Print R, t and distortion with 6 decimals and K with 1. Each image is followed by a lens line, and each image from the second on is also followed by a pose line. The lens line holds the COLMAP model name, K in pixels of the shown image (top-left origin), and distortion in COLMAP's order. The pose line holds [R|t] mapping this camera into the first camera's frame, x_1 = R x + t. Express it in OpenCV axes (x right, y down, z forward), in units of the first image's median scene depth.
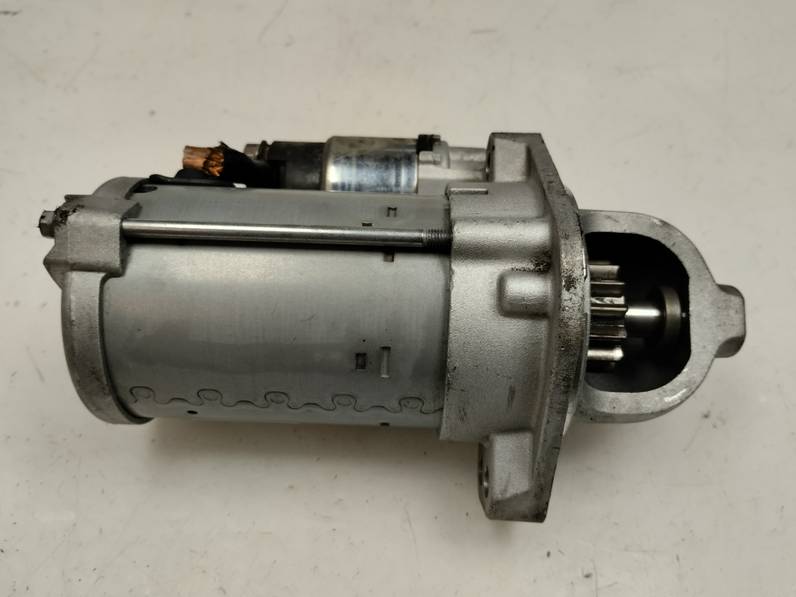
lens RADIAL K [[709.0, 0, 398.0], [0, 709.0, 298.5], [0, 0, 1]] dist [-0.007091, -0.020905]
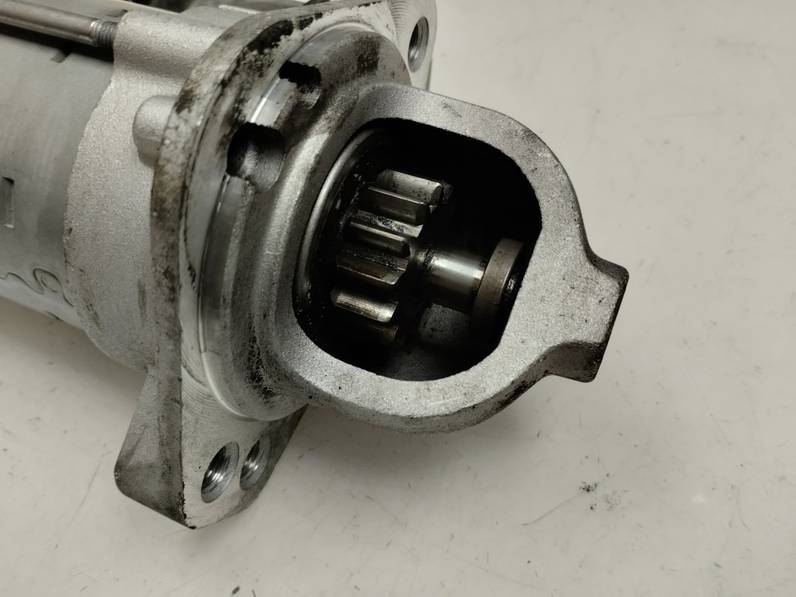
lens RADIAL K [[709.0, 0, 398.0], [0, 709.0, 298.5], [0, 0, 1]] dist [-0.007091, -0.020905]
pose [[0.928860, 0.276136, -0.246918, 0.470288], [-0.287424, 0.957750, -0.010152, 0.069908], [0.233682, 0.080400, 0.968983, 0.400086]]
